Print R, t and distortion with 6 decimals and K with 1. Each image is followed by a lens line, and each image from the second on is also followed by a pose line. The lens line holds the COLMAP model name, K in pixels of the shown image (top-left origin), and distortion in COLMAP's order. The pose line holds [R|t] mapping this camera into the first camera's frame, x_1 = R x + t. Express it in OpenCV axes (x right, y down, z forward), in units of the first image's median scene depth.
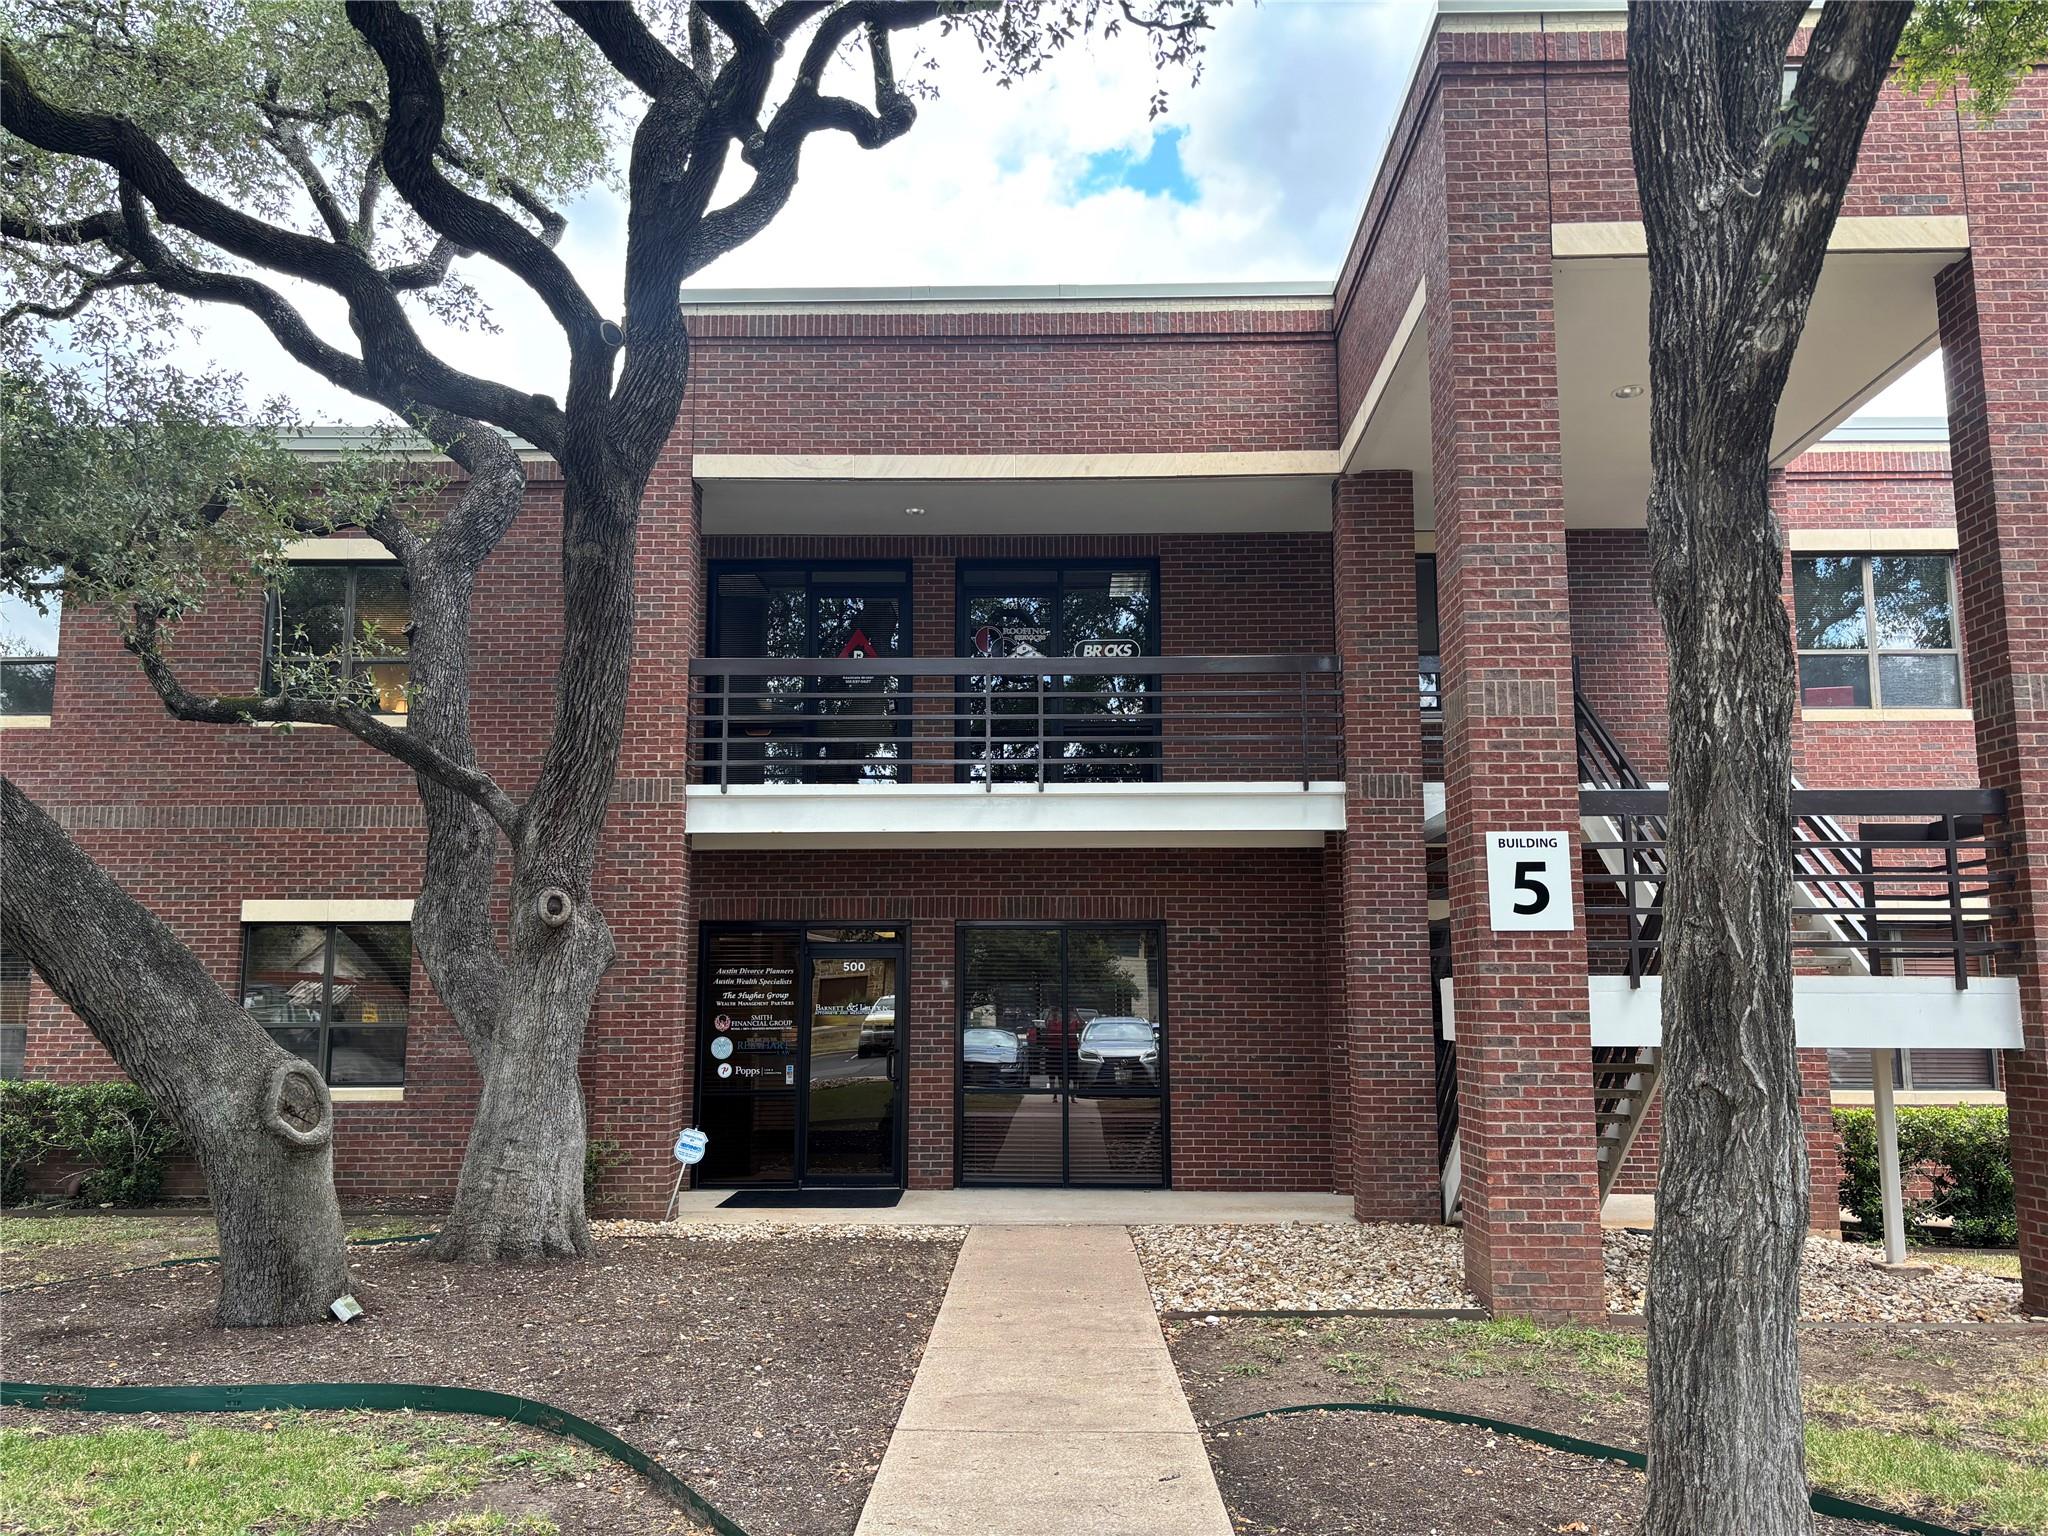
lens RADIAL K [[1565.2, 0, 1024.0], [0, 1565.2, 768.0], [0, 0, 1]] dist [0.065167, -0.081355]
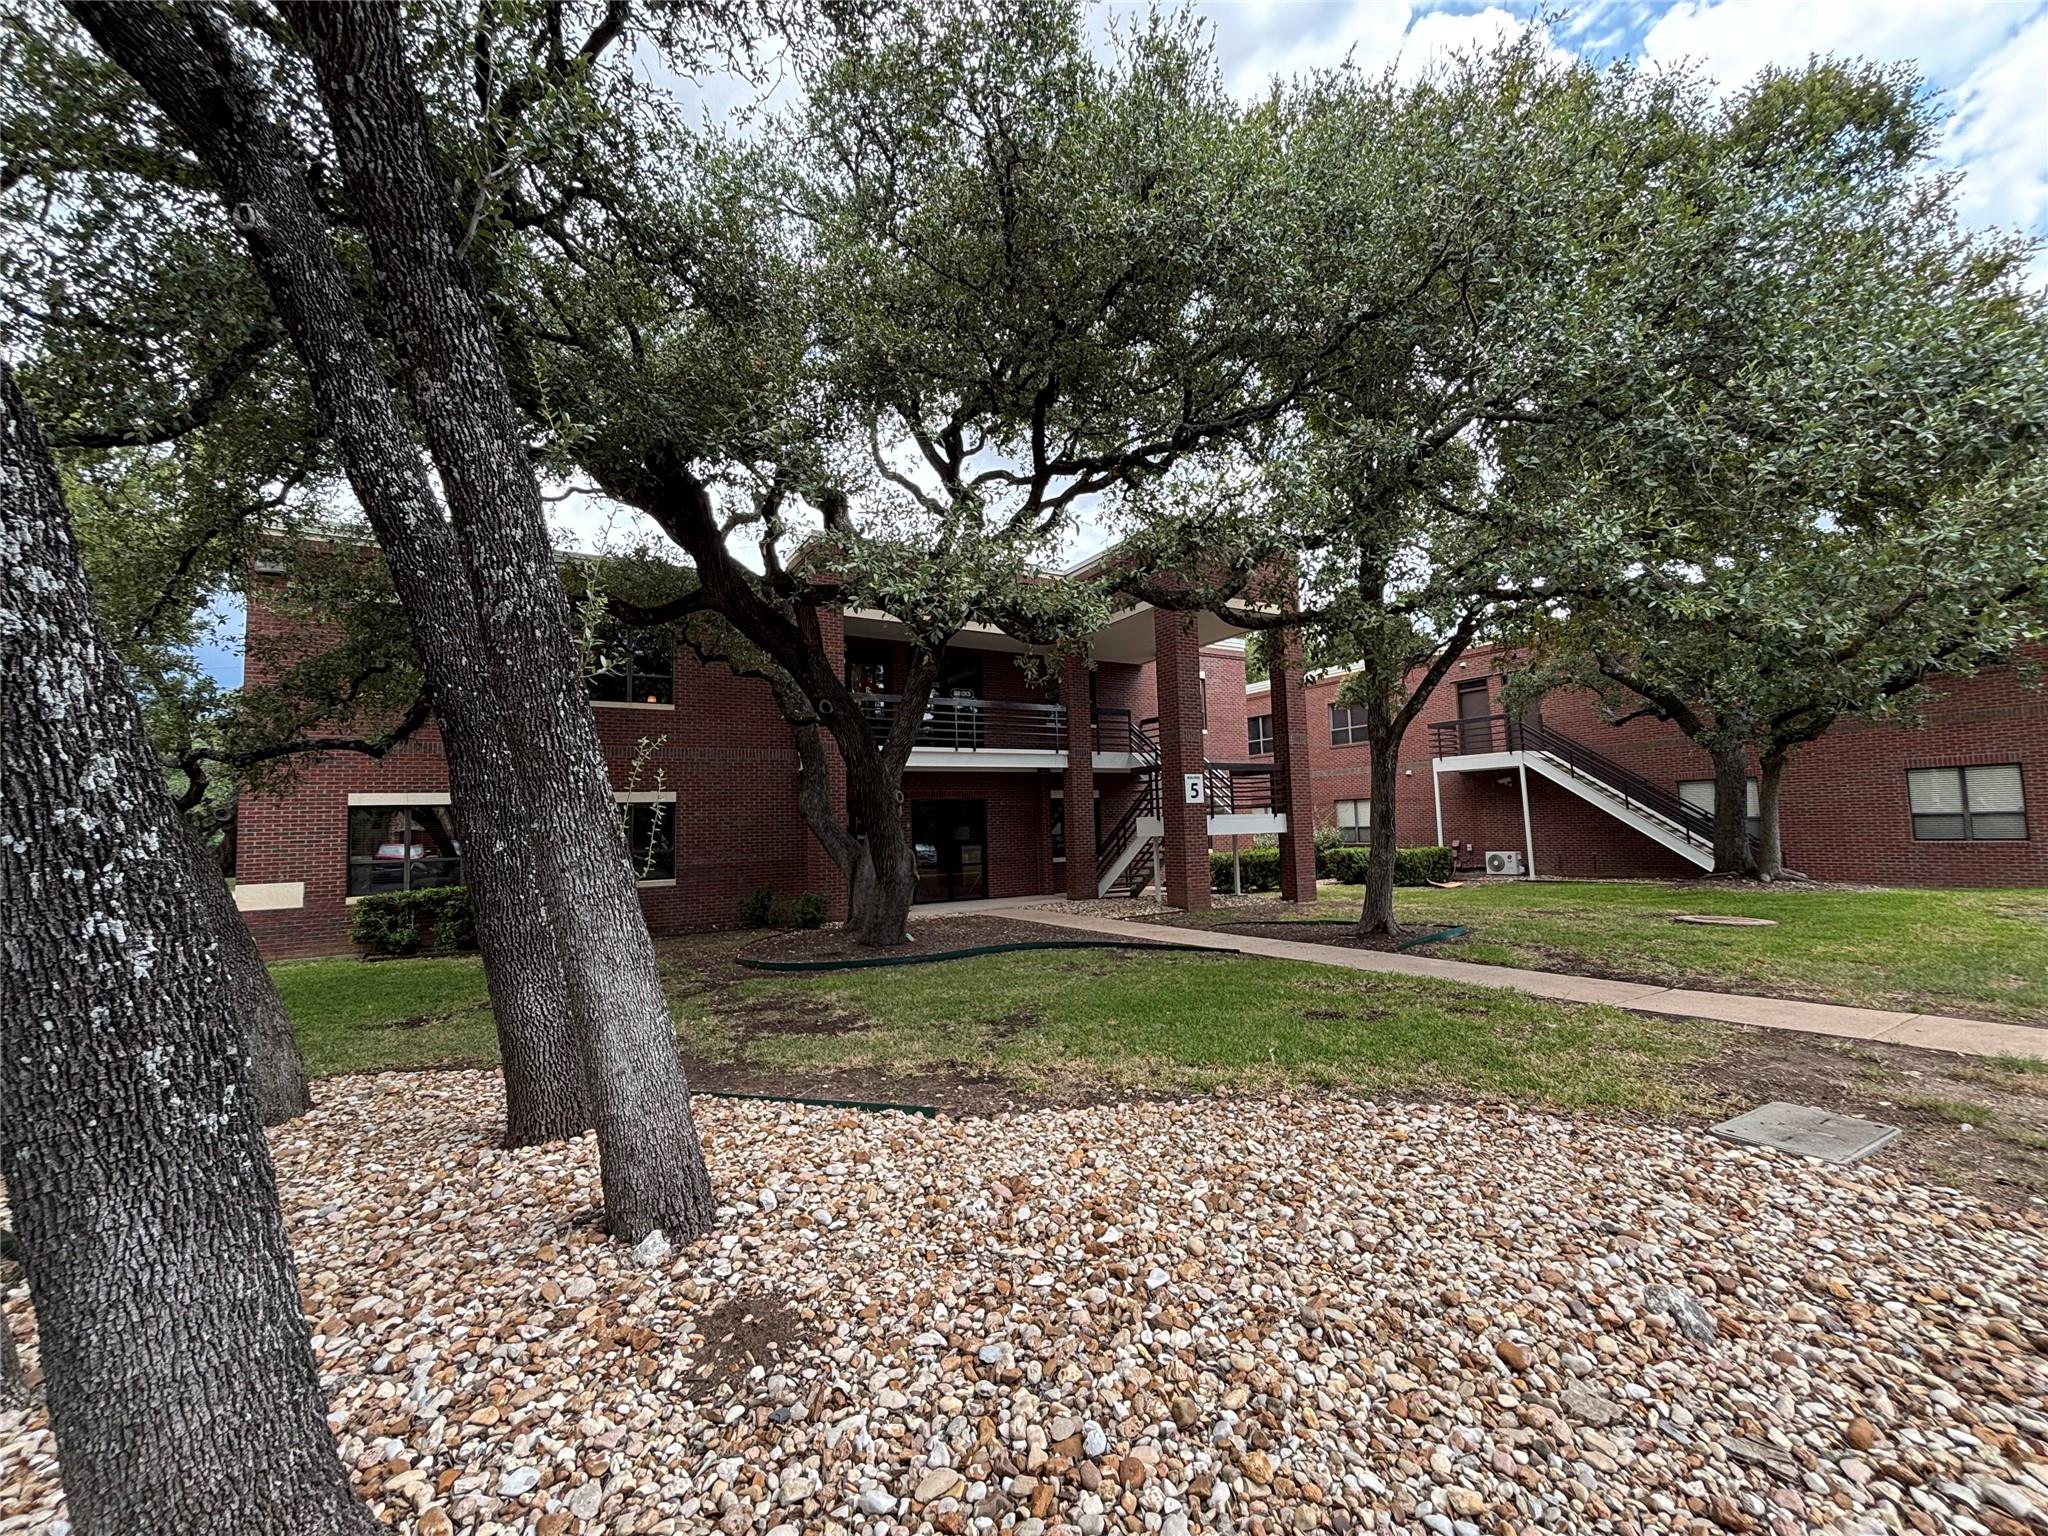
lens RADIAL K [[825.4, 0, 1016.1], [0, 825.4, 765.7], [0, 0, 1]] dist [0.009087, -0.000058]
pose [[0.847504, 0.016086, 0.530545, -0.782432], [-0.047044, 0.997883, 0.044893, -0.032607], [-0.528700, -0.063006, 0.846467, -0.255626]]
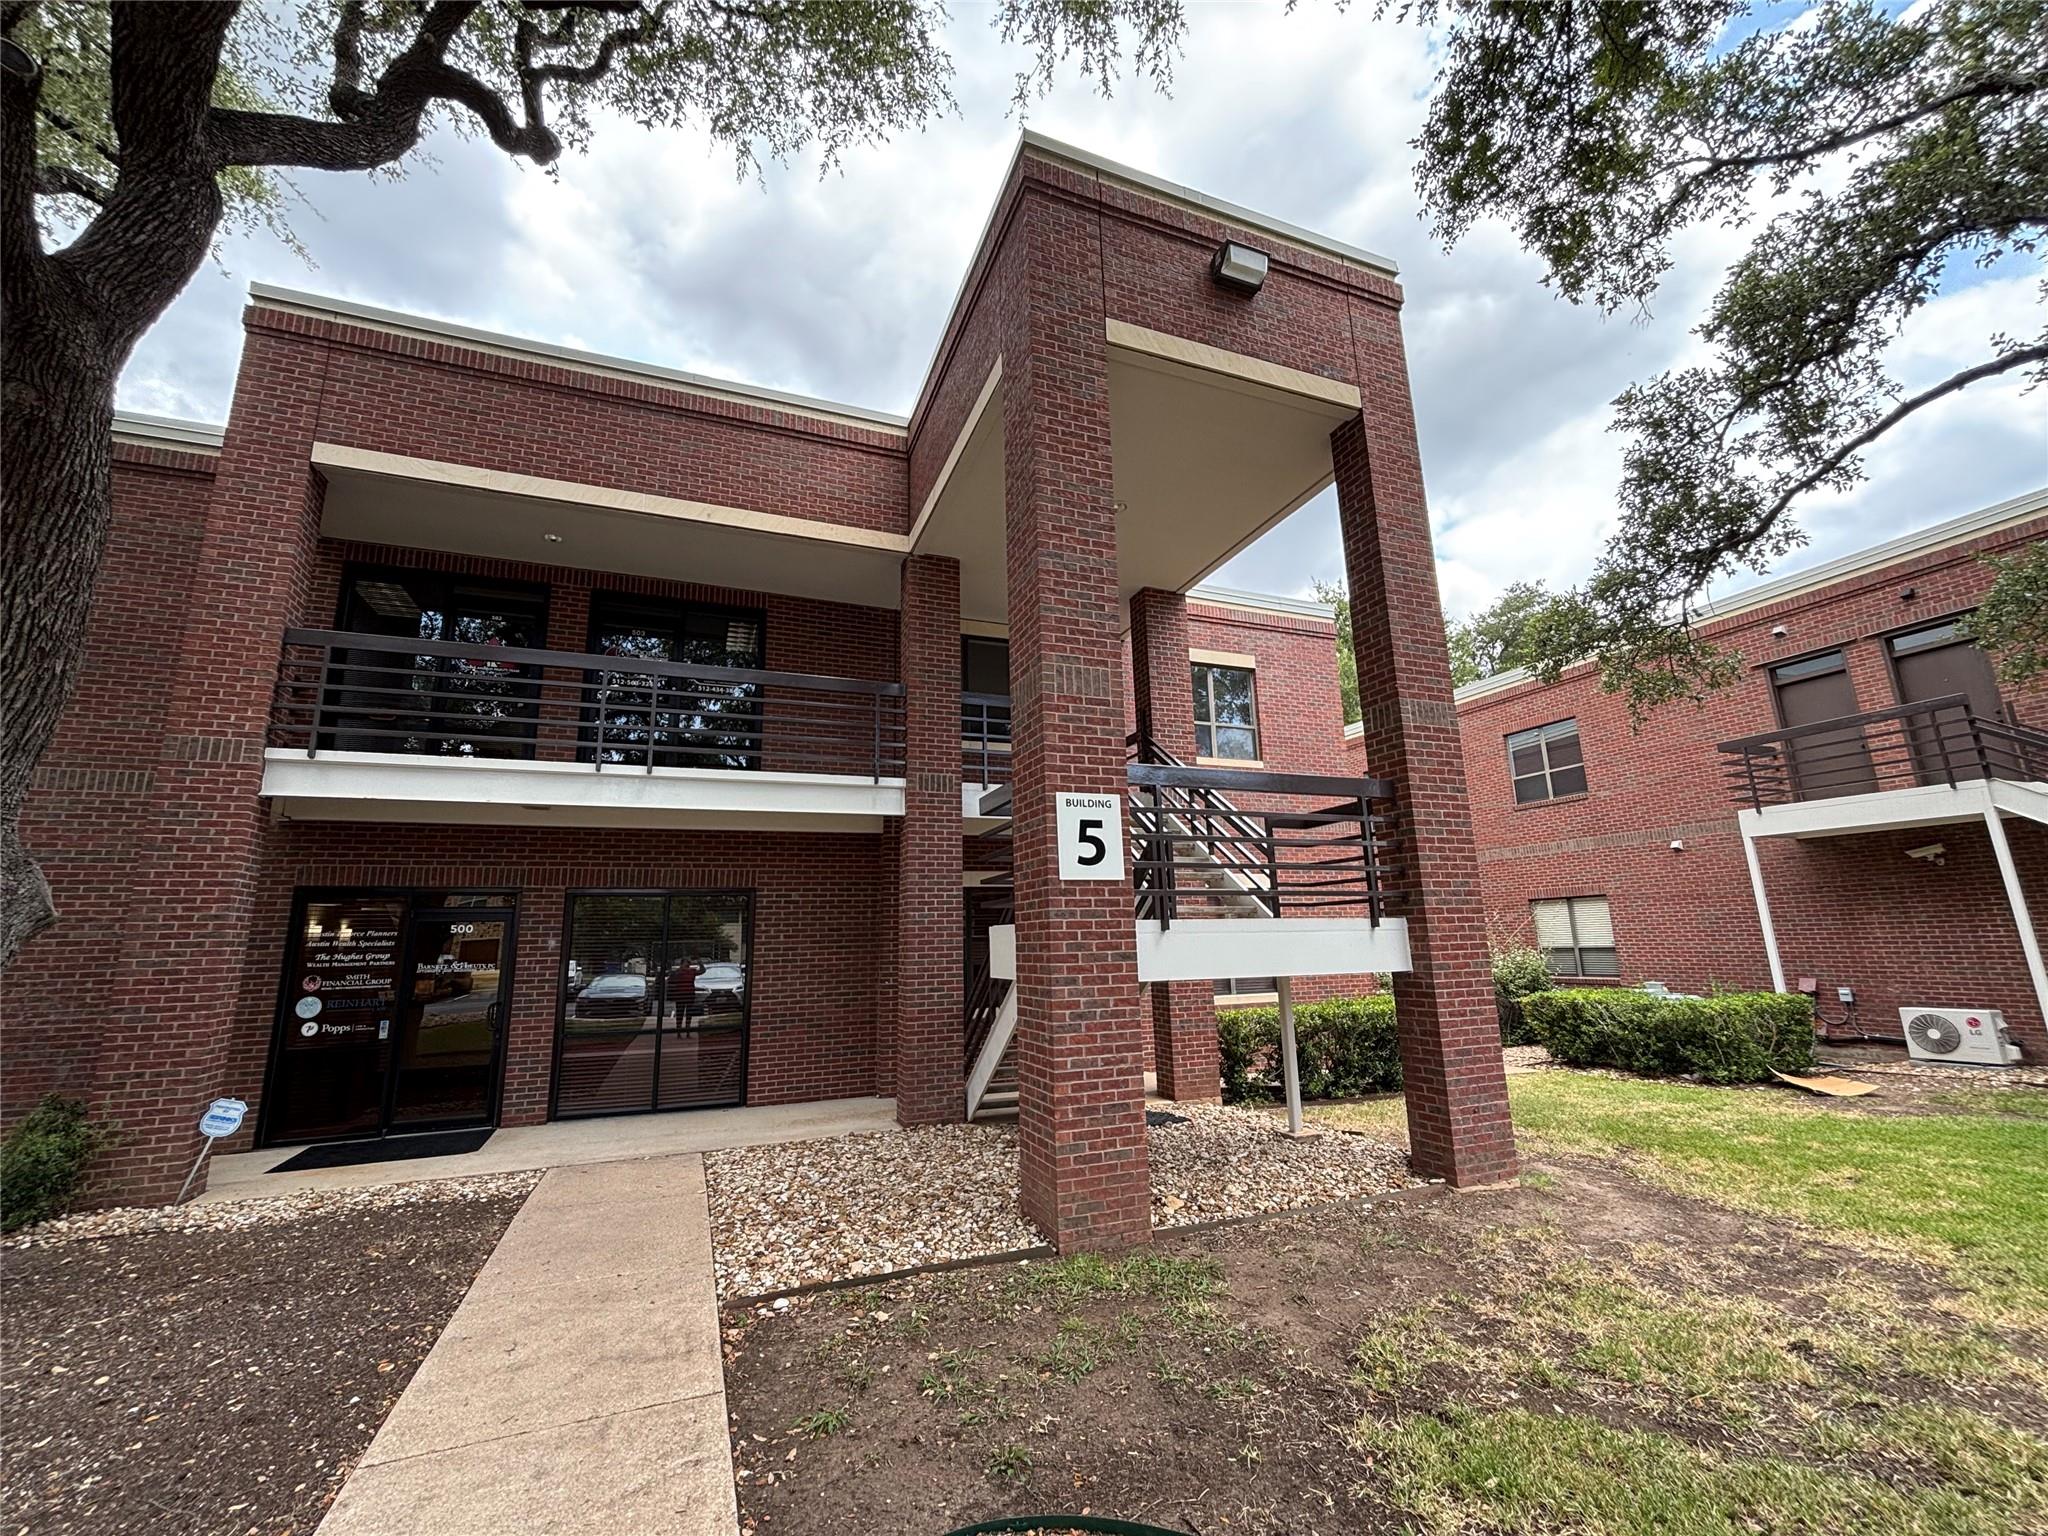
lens RADIAL K [[825.4, 0, 1016.1], [0, 825.4, 765.7], [0, 0, 1]] dist [0.009087, -0.000058]
pose [[0.924428, 0.060539, 0.376521, 0.035654], [-0.033852, 0.996448, -0.077100, 0.055405], [-0.379851, 0.058528, 0.923194, 0.378964]]
